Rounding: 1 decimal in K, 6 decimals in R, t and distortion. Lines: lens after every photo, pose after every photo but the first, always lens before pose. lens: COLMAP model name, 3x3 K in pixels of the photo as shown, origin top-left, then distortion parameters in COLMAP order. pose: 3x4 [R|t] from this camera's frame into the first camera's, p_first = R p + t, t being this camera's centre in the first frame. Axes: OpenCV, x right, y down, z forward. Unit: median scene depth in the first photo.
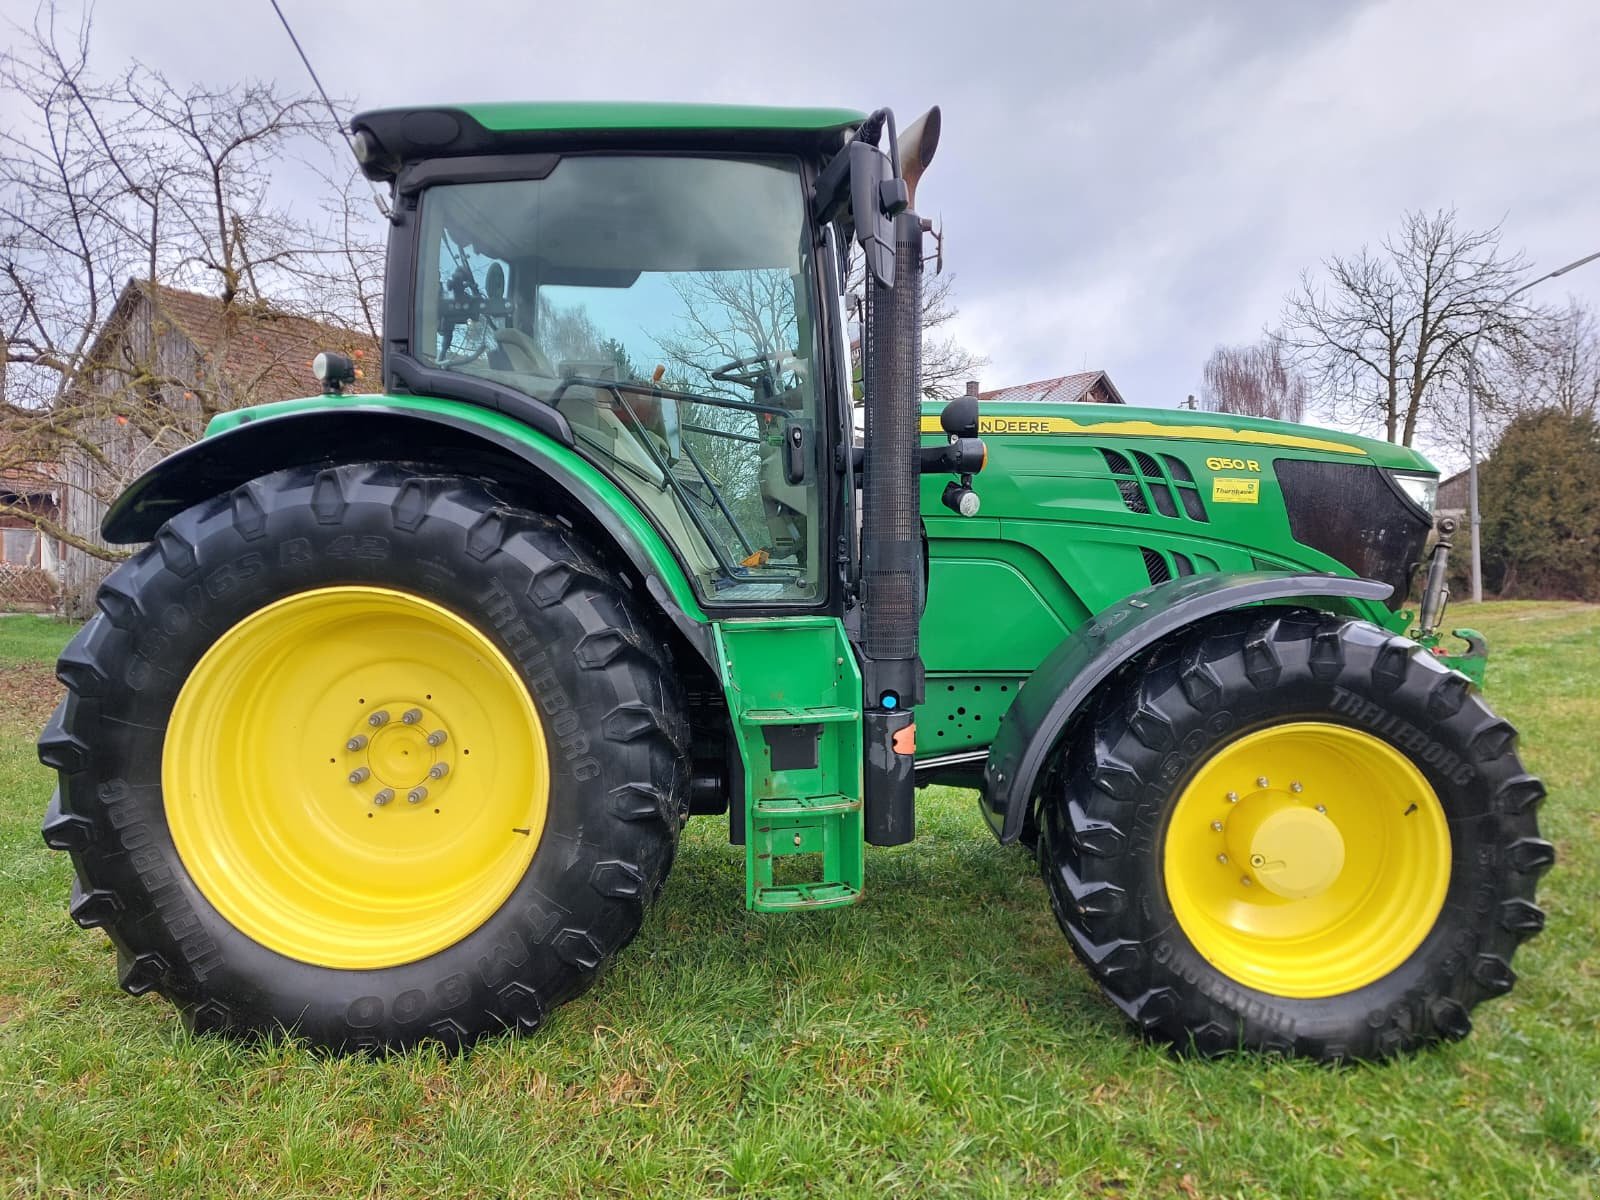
lens RADIAL K [[1142.1, 0, 784.0], [0, 1142.1, 599.2], [0, 0, 1]] dist [0.047825, -0.037449]
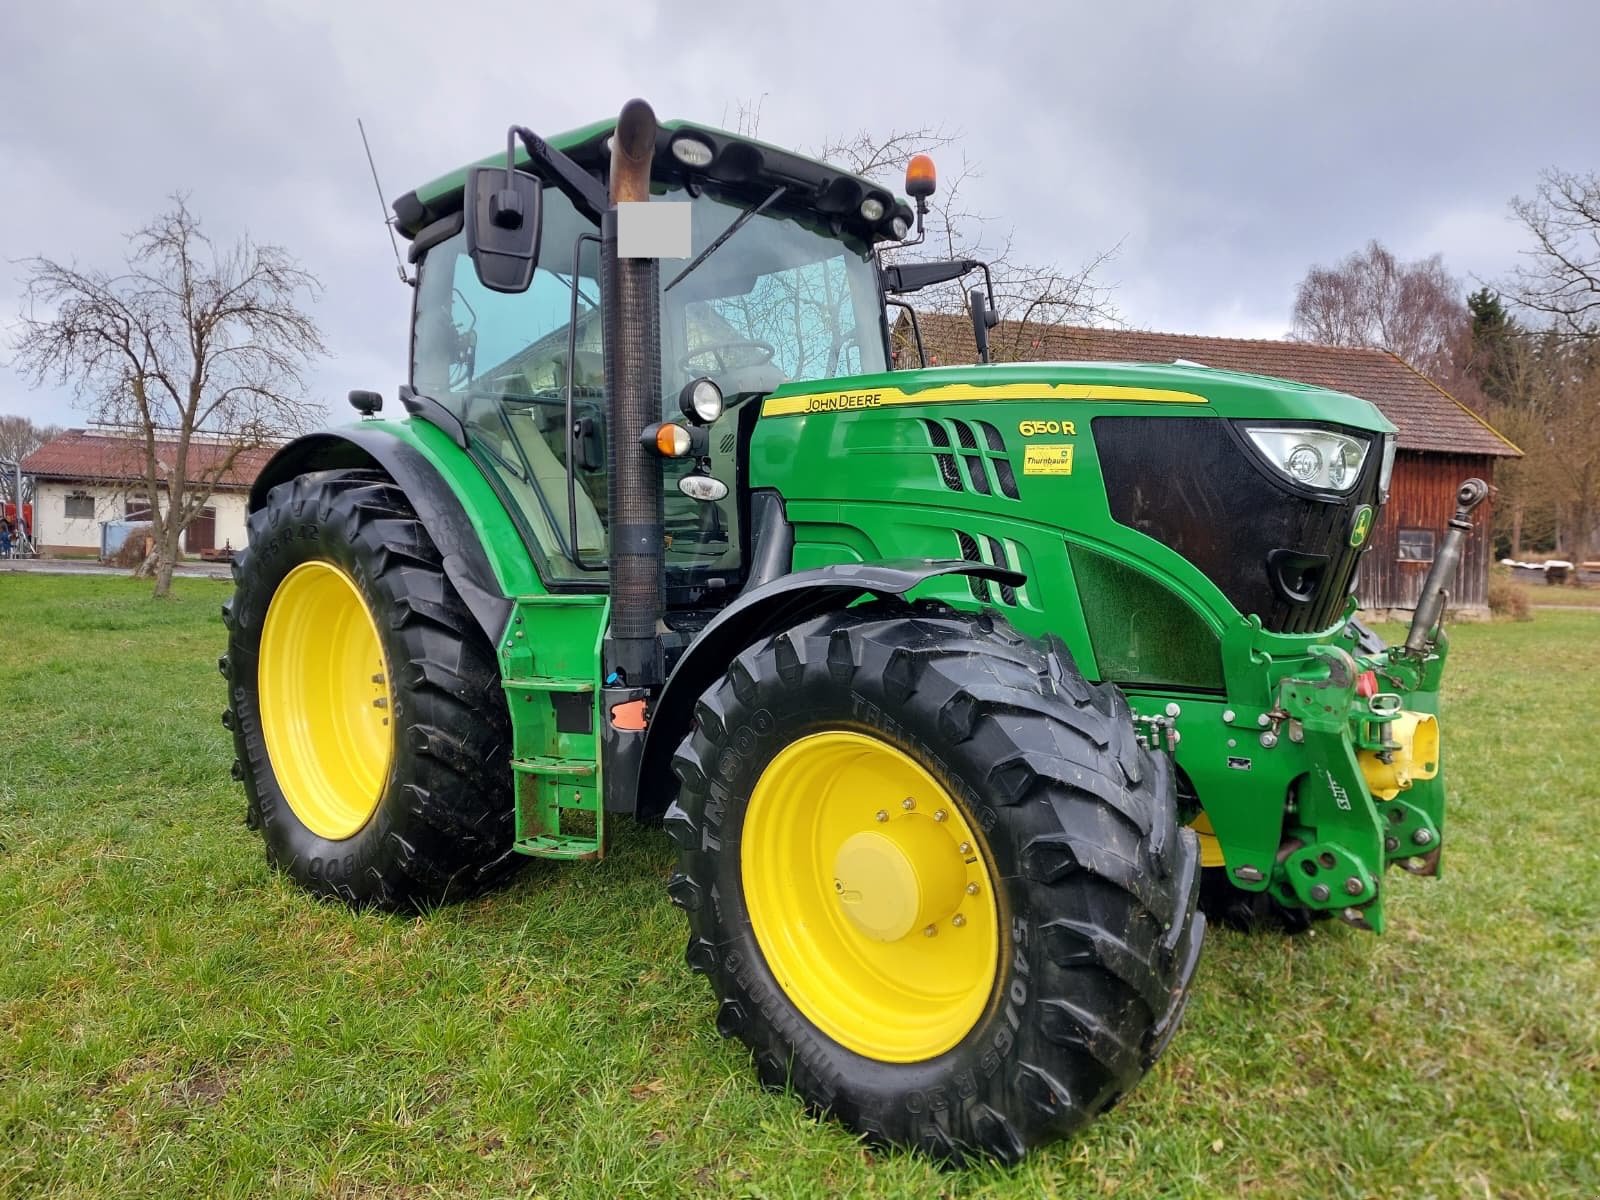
lens RADIAL K [[1142.1, 0, 805.2], [0, 1142.1, 609.6], [0, 0, 1]] dist [0.047825, -0.037449]
pose [[0.755186, 0.037627, -0.654430, 0.898256], [-0.027781, 0.999291, 0.025397, -0.004751], [0.654922, -0.000998, 0.755696, 0.308664]]
